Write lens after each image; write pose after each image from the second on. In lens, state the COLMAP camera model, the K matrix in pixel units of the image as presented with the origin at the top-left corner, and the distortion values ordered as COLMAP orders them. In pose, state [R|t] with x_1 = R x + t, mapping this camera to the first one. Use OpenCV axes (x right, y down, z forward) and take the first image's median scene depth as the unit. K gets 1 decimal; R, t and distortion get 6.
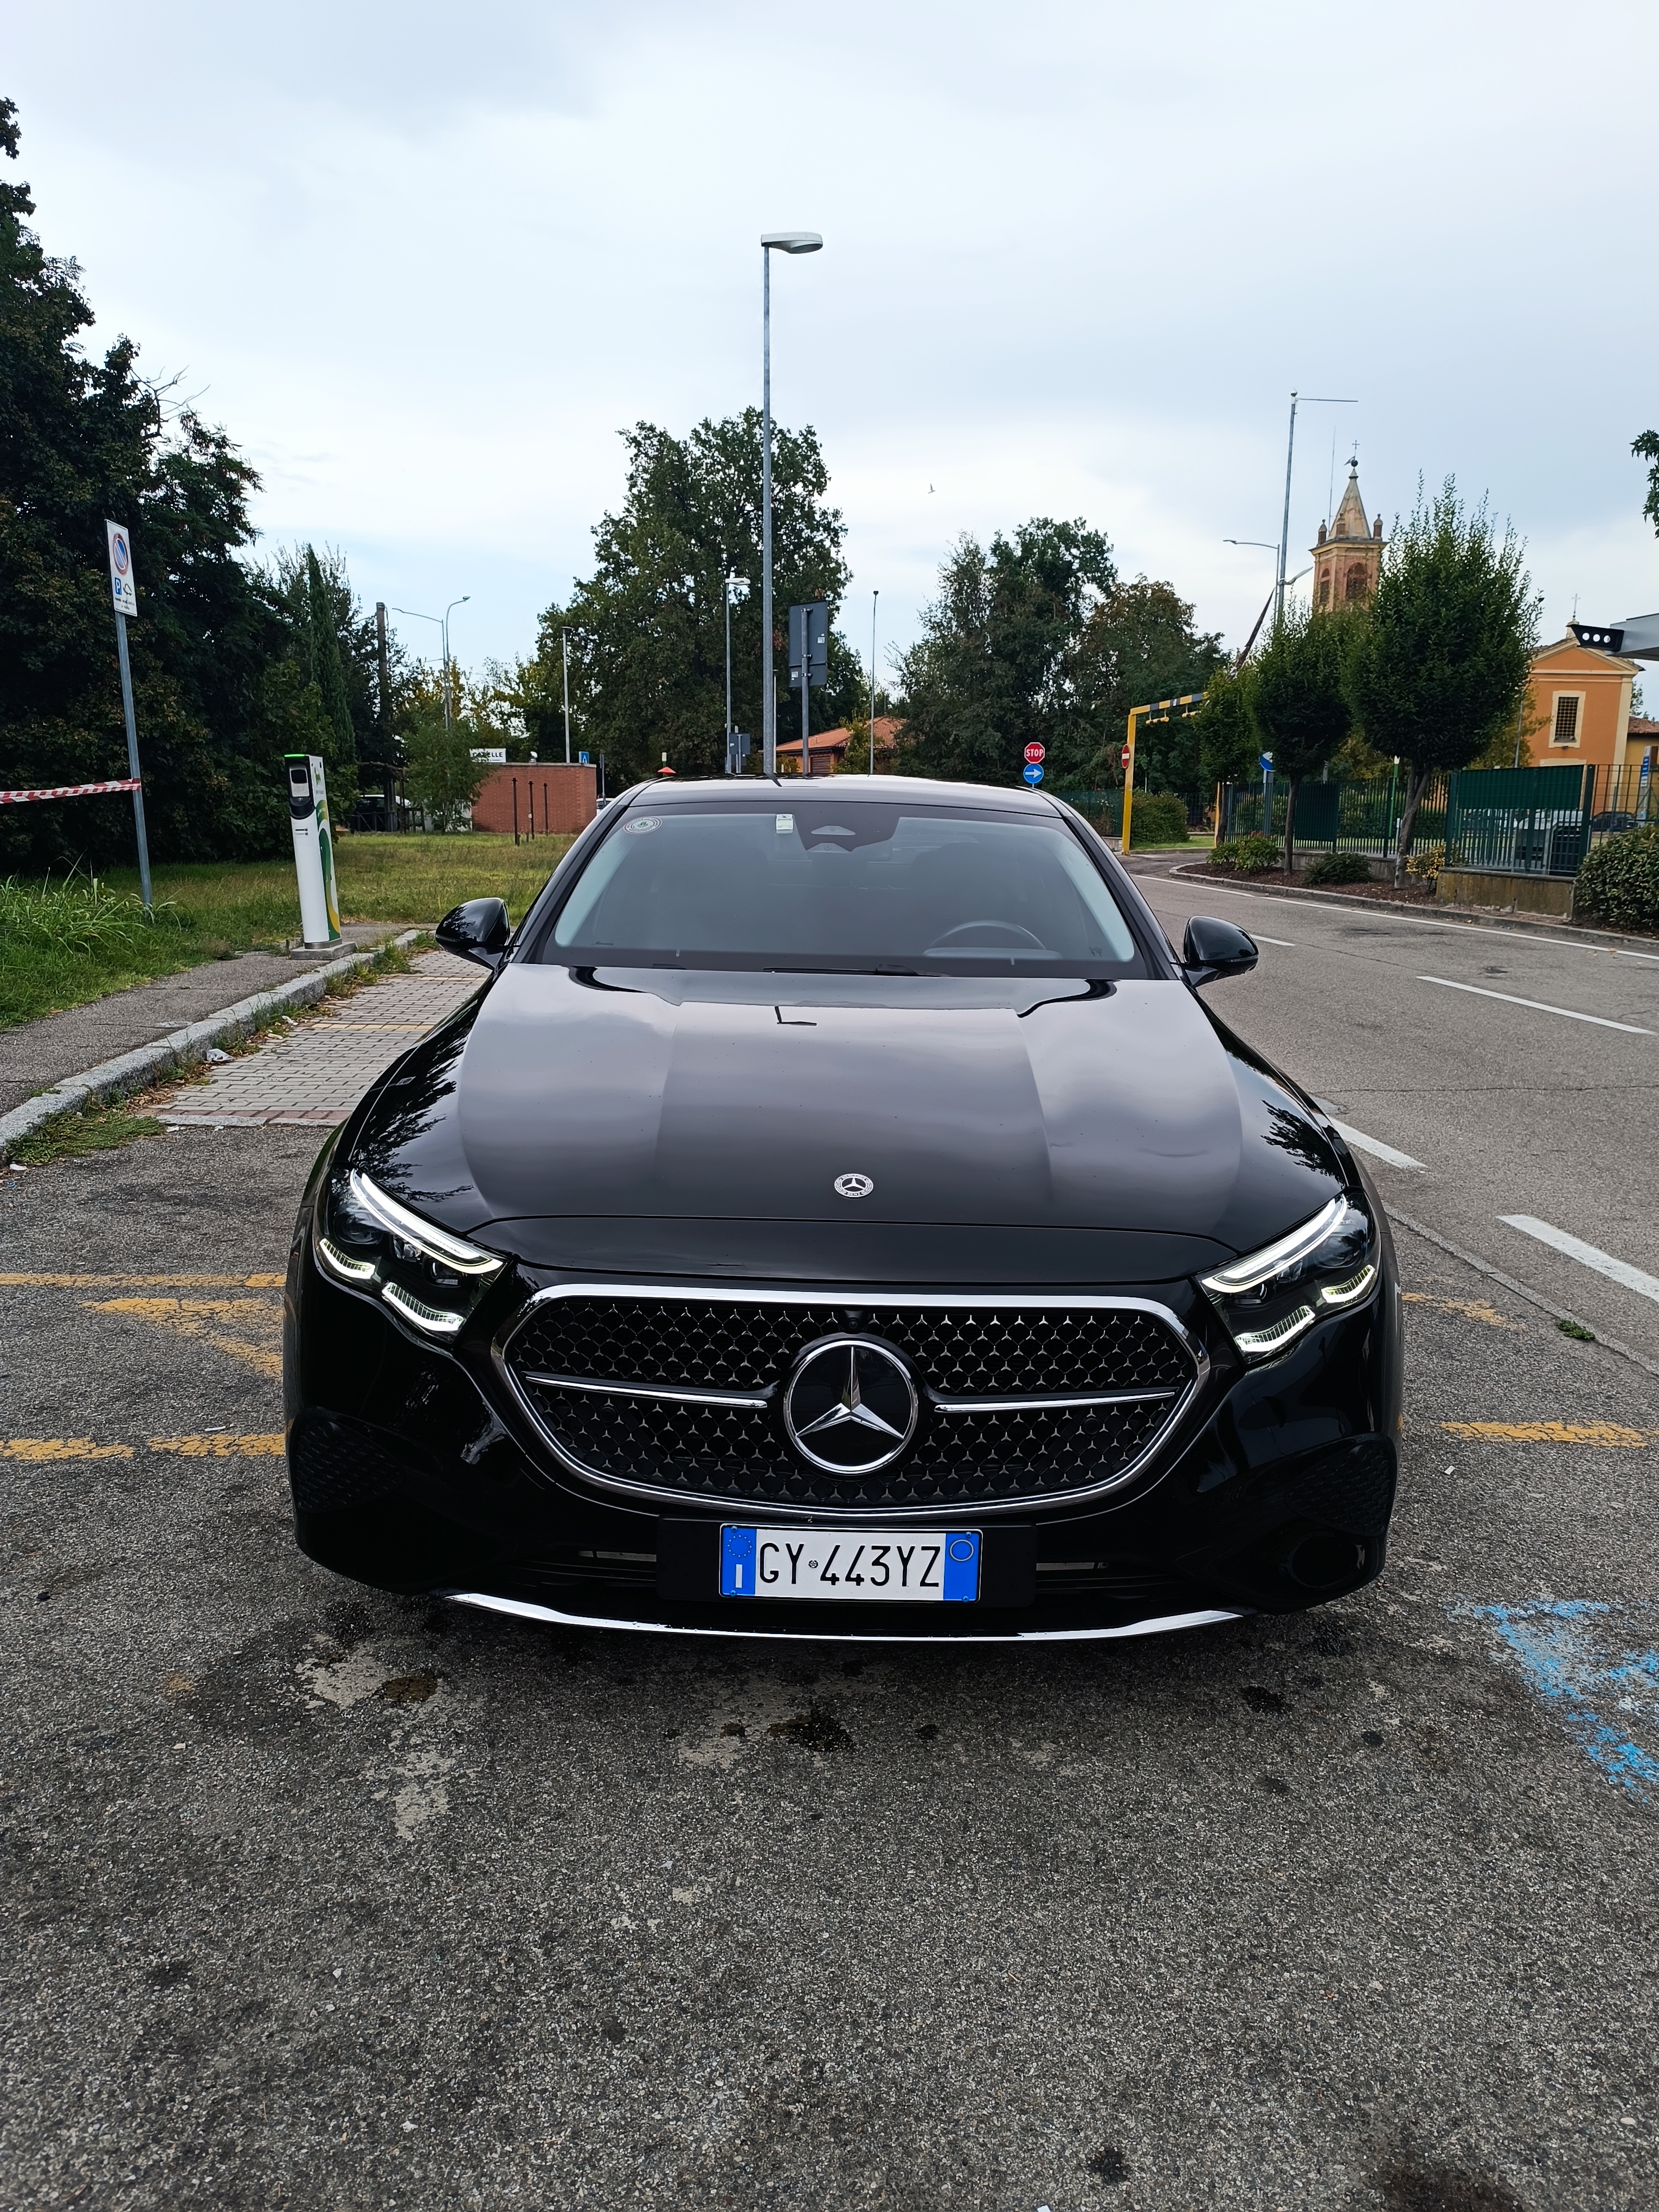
lens RADIAL K [[1509.8, 0, 829.5], [0, 1509.8, 1106.0], [0, 0, 1]] dist [0.036174, -0.042198]
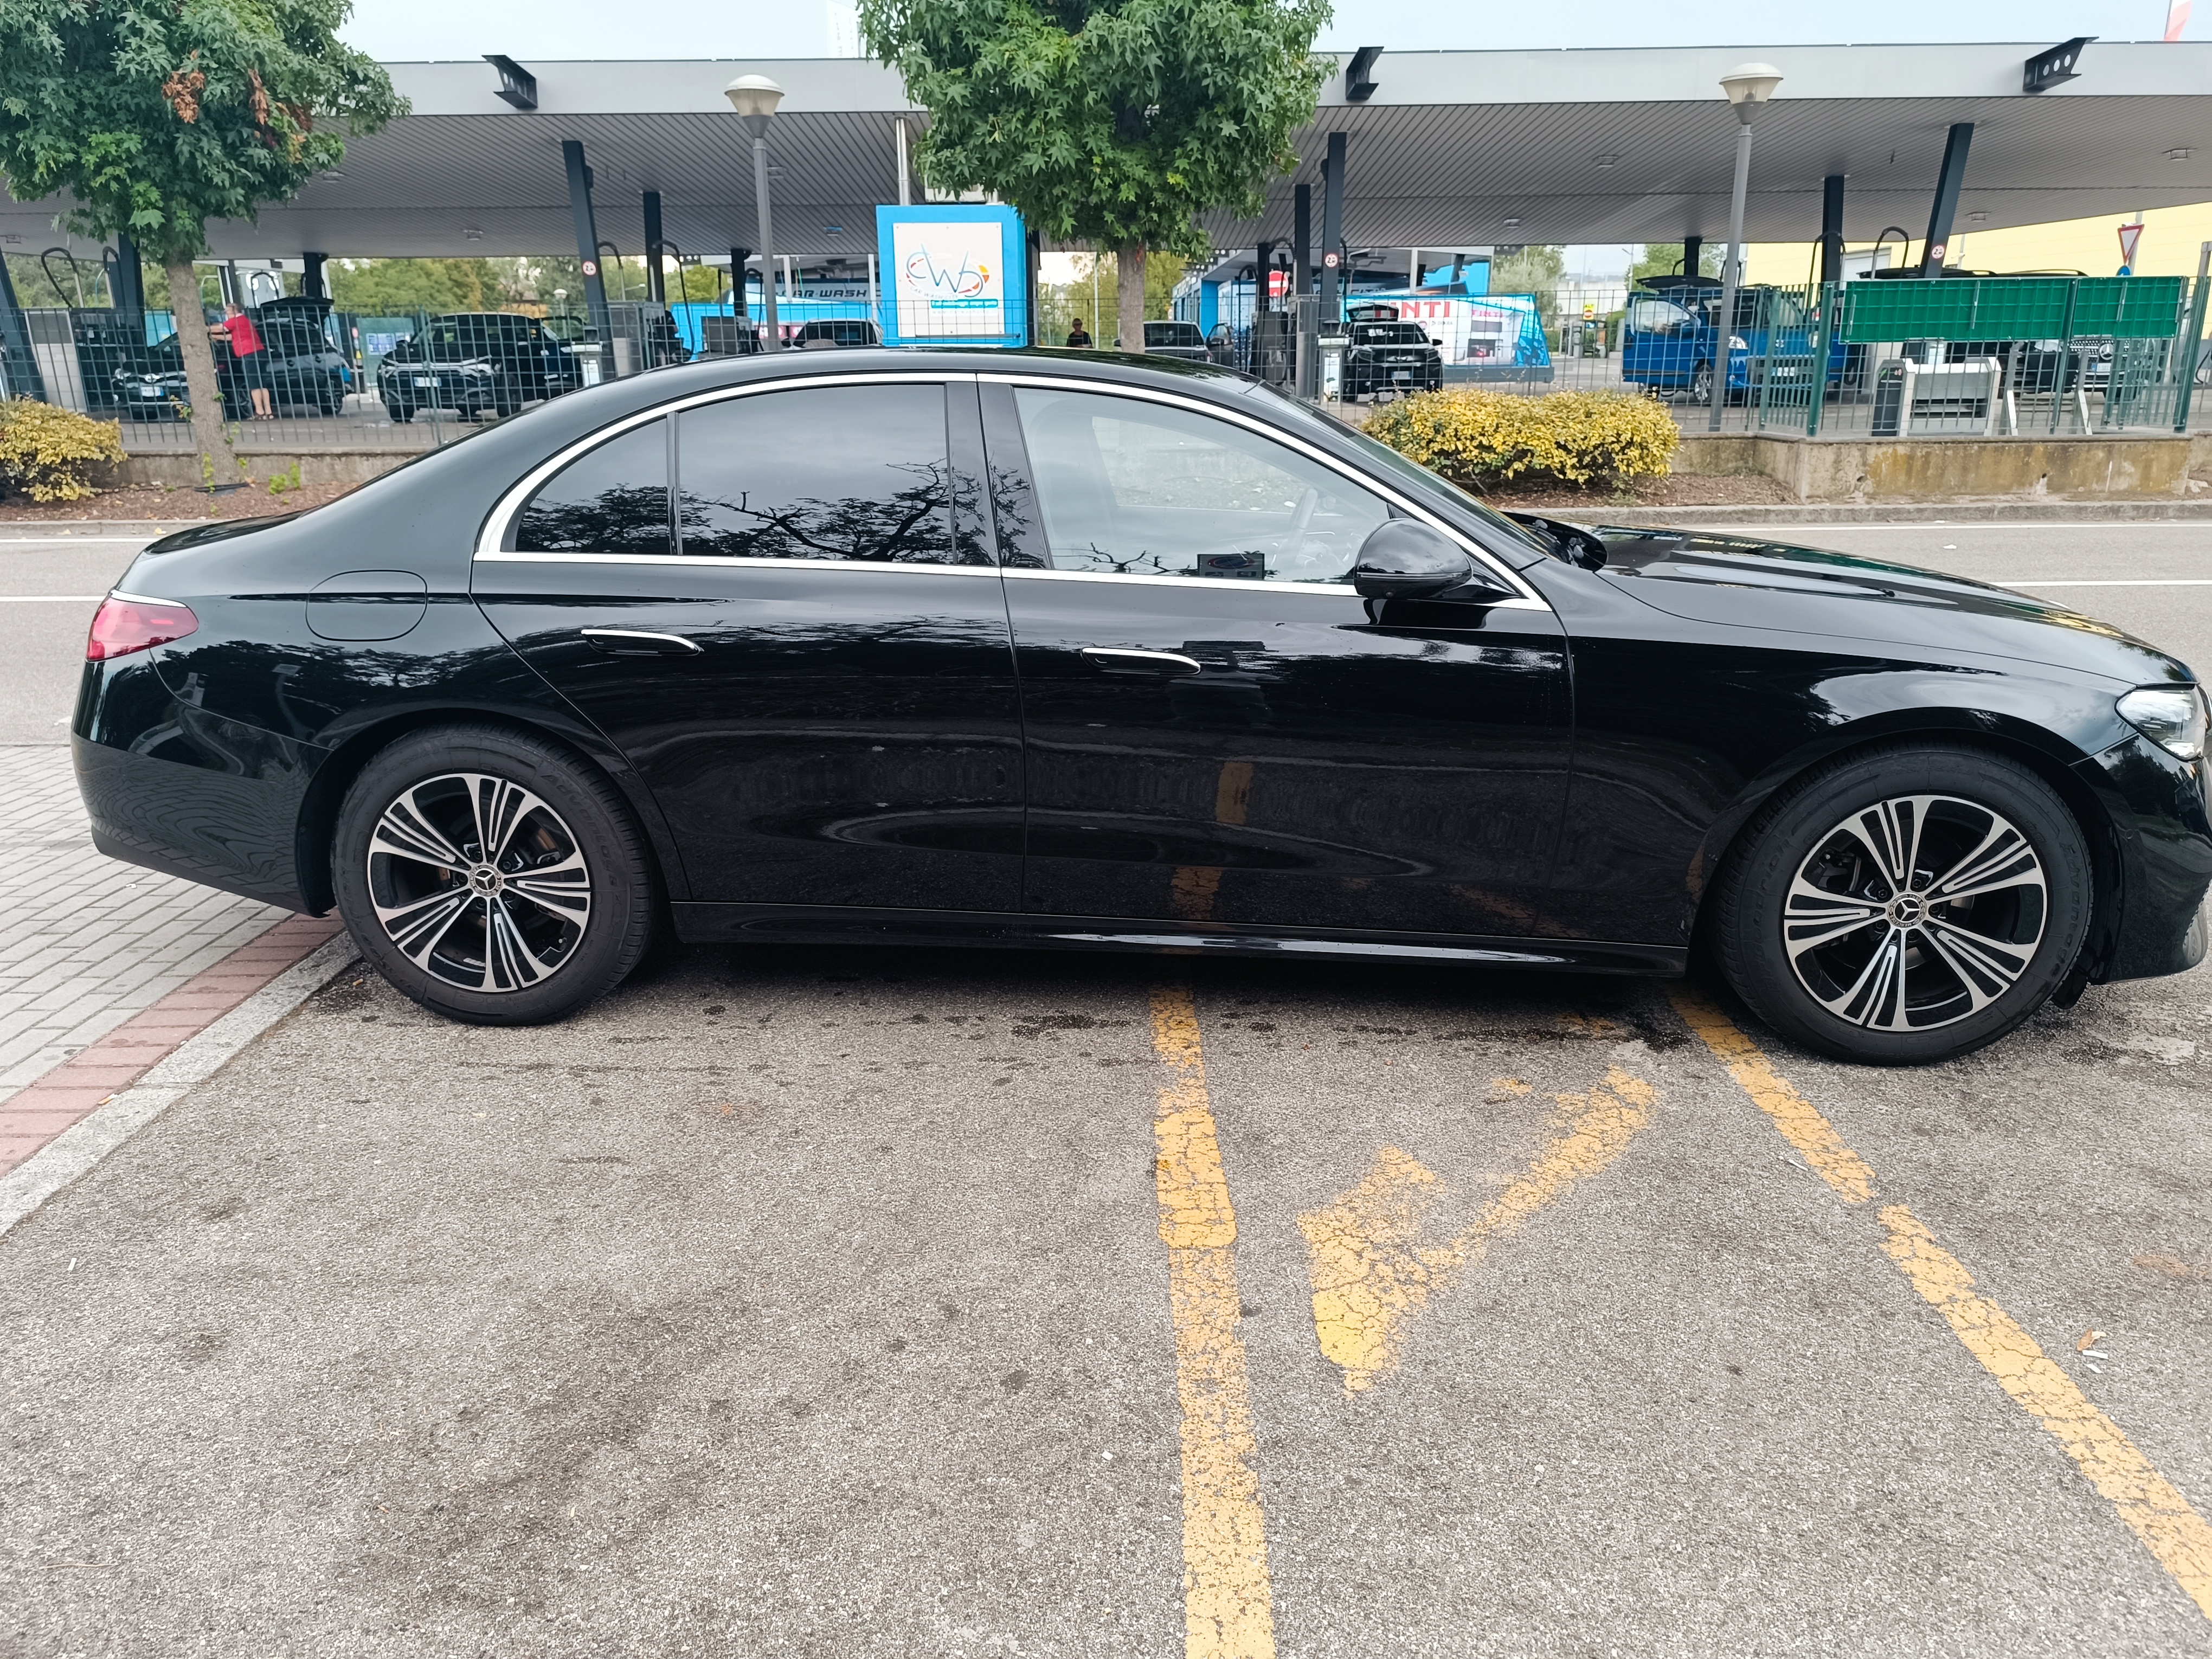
lens RADIAL K [[1509.8, 0, 1089.7], [0, 1509.8, 818.5], [0, 0, 1]] dist [0.036174, -0.042198]
pose [[0.093613, -0.304451, 0.947917, -0.891664], [0.202882, 0.937954, 0.281215, -0.213446], [-0.974718, 0.165989, 0.149572, 0.926265]]
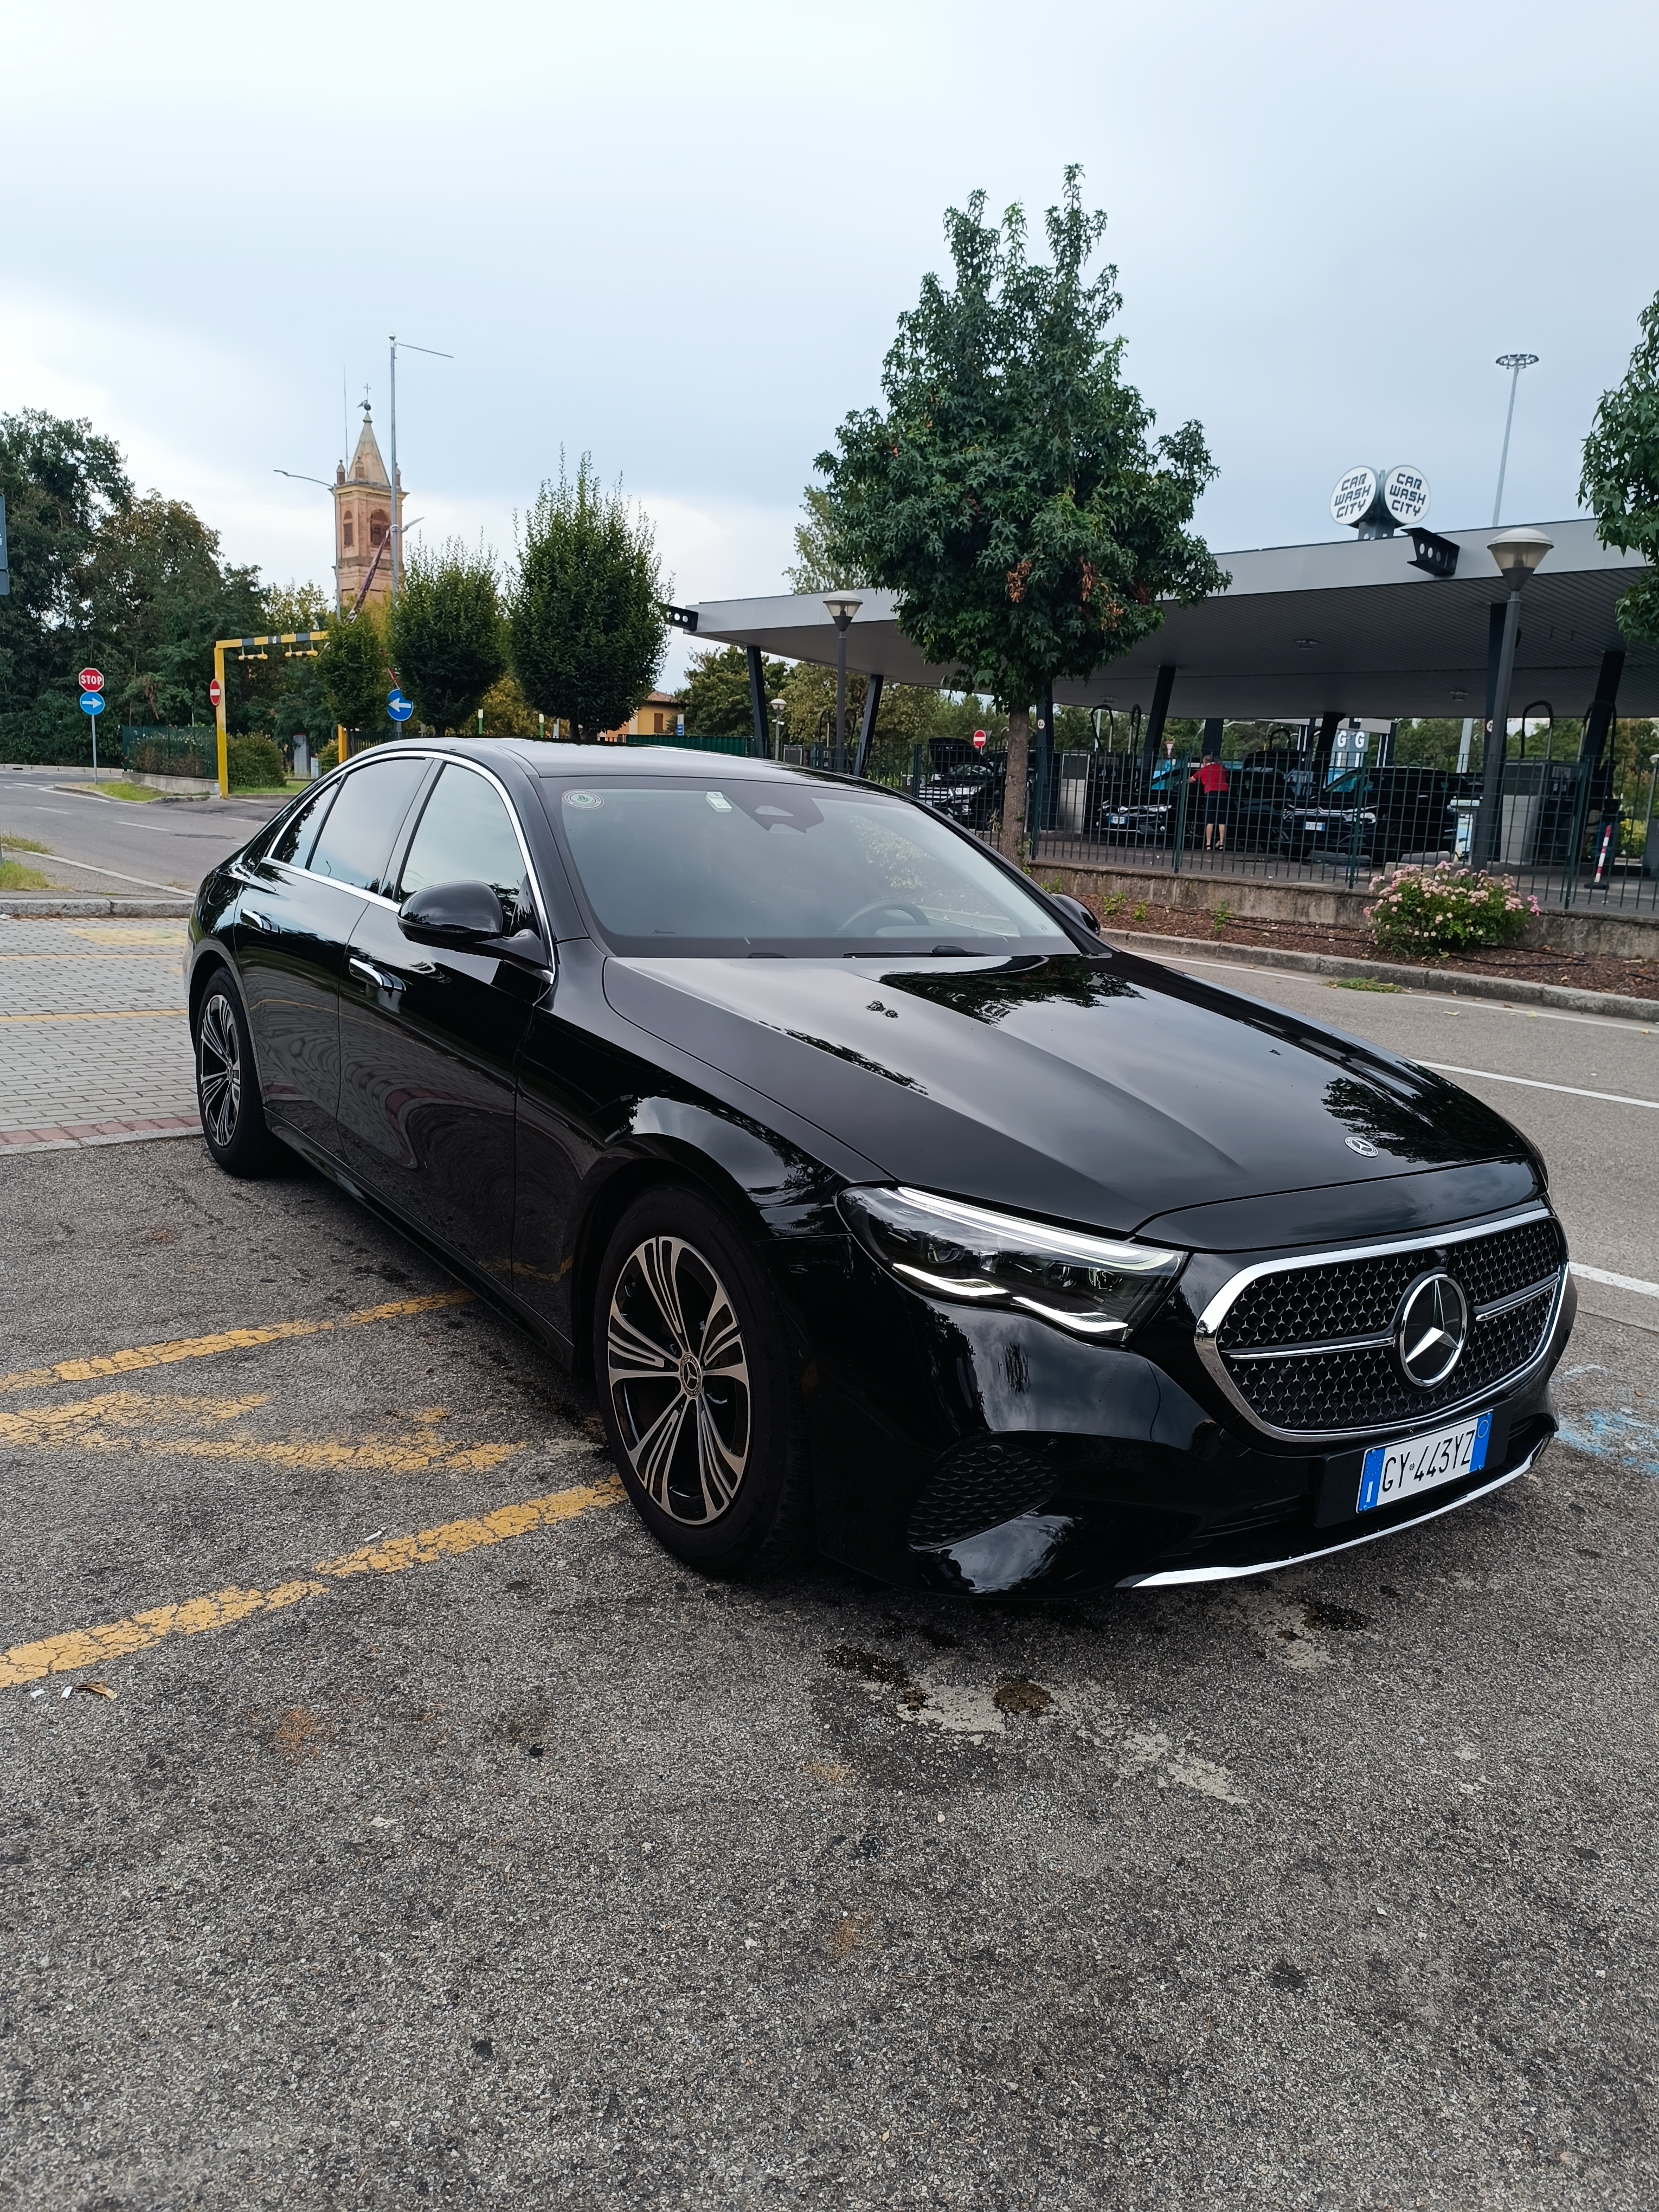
lens RADIAL K [[1509.8, 0, 829.5], [0, 1509.8, 1106.0], [0, 0, 1]] dist [0.036174, -0.042198]
pose [[0.815042, -0.091103, 0.572195, -0.493925], [0.070975, 0.995822, 0.057454, -0.037731], [-0.575039, -0.006216, 0.818103, 0.139482]]
